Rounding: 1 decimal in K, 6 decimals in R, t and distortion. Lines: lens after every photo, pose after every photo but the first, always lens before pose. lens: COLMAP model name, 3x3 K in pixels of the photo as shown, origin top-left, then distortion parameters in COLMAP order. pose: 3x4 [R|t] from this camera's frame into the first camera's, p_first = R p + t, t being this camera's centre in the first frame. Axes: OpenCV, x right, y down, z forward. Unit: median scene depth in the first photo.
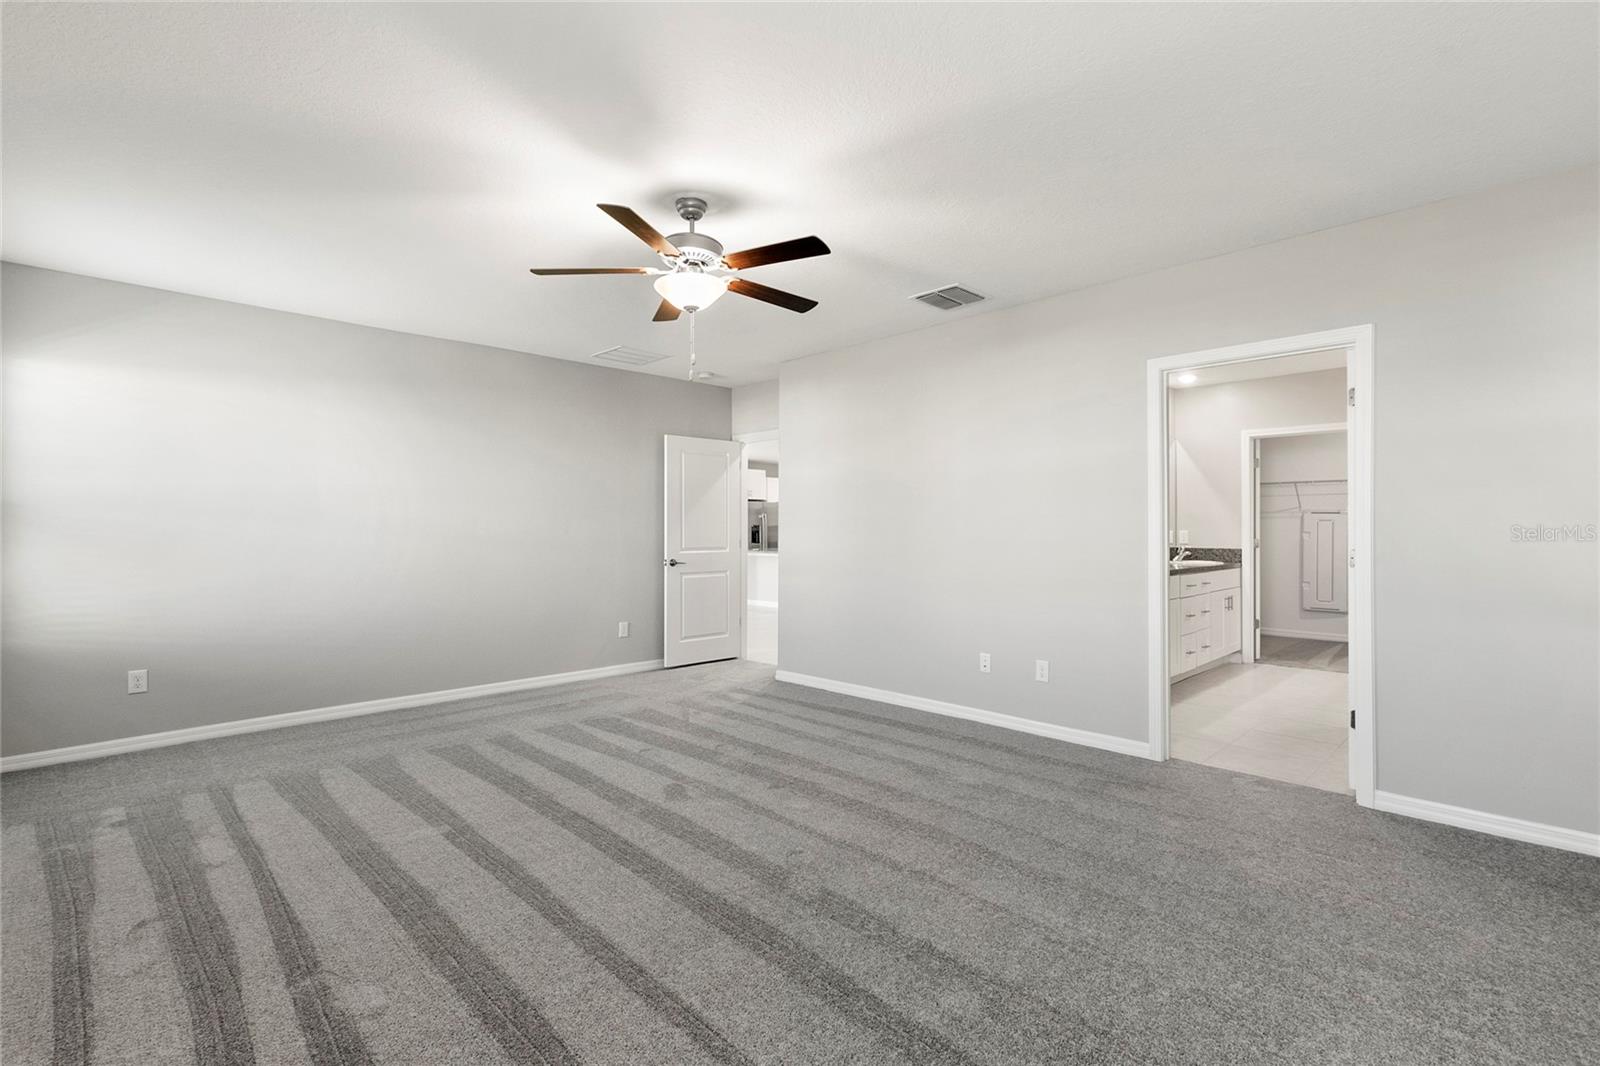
lens RADIAL K [[743.6, 0, 839.4], [0, 743.6, 524.1], [0, 0, 1]] dist [0.001343, 0.000656]
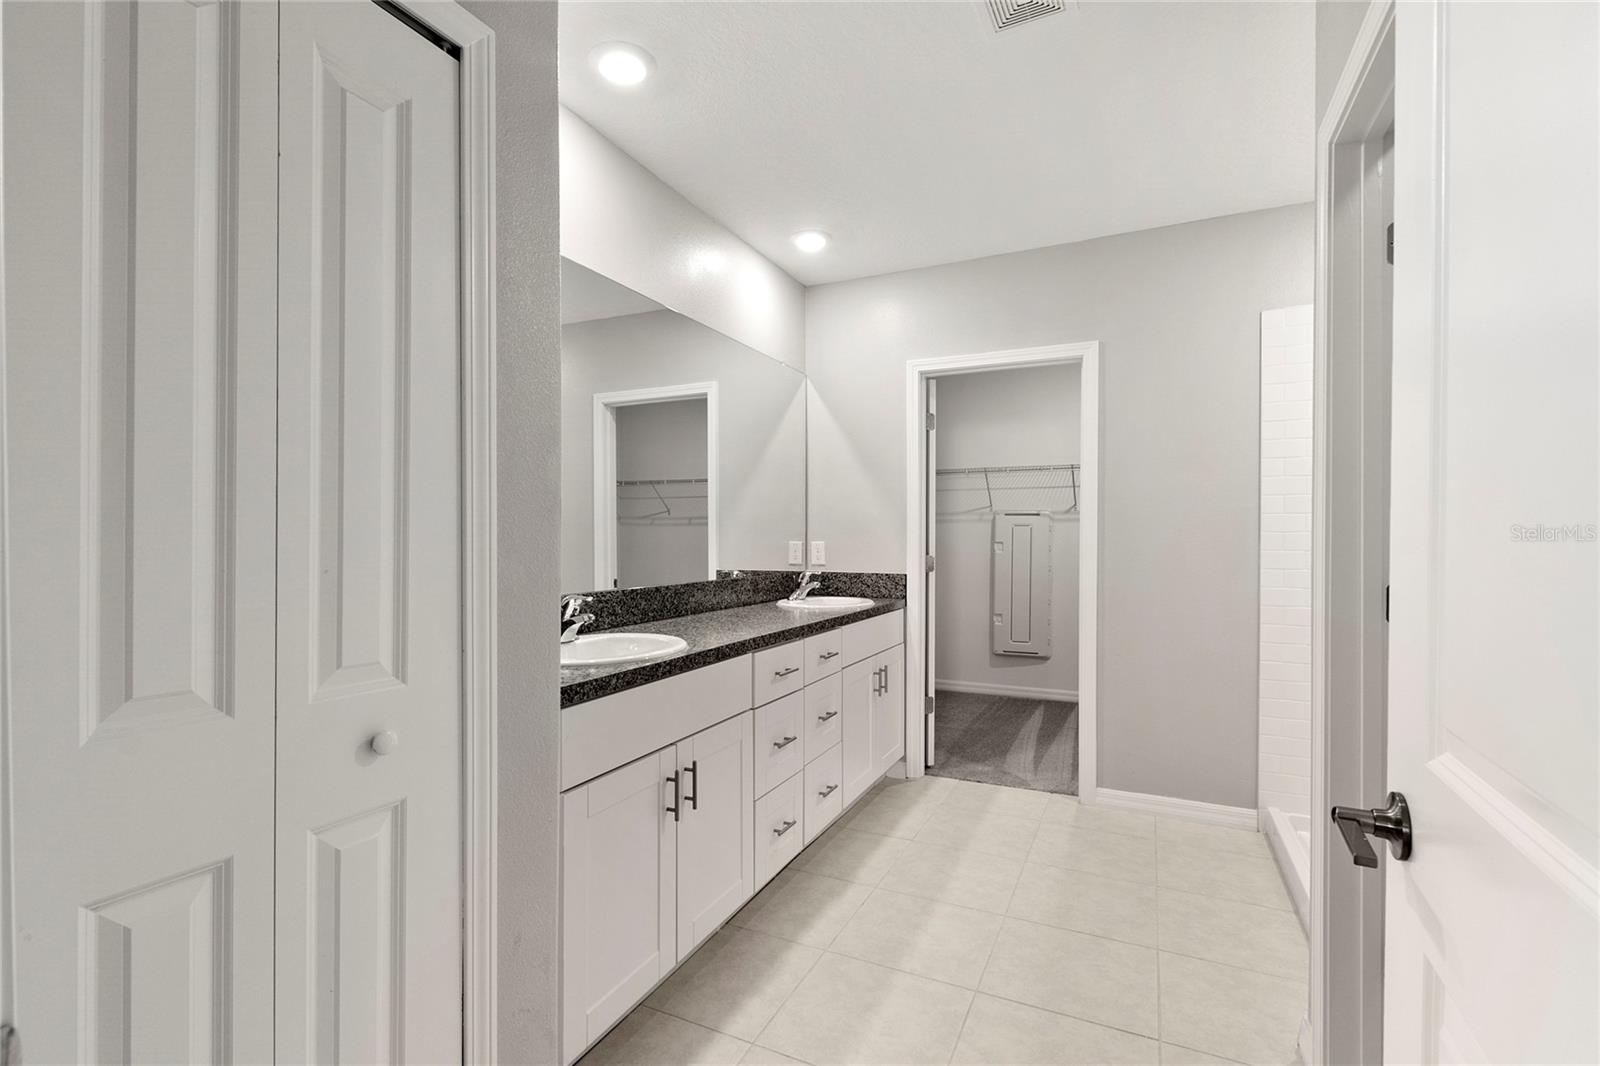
lens RADIAL K [[743.6, 0, 798.3], [0, 743.6, 535.7], [0, 0, 1]] dist [0.001343, 0.000656]
pose [[0.950042, 0.001361, 0.312120, 0.283967], [-0.004637, 0.999942, 0.009755, -0.001347], [-0.312088, -0.010715, 0.949993, 0.485435]]
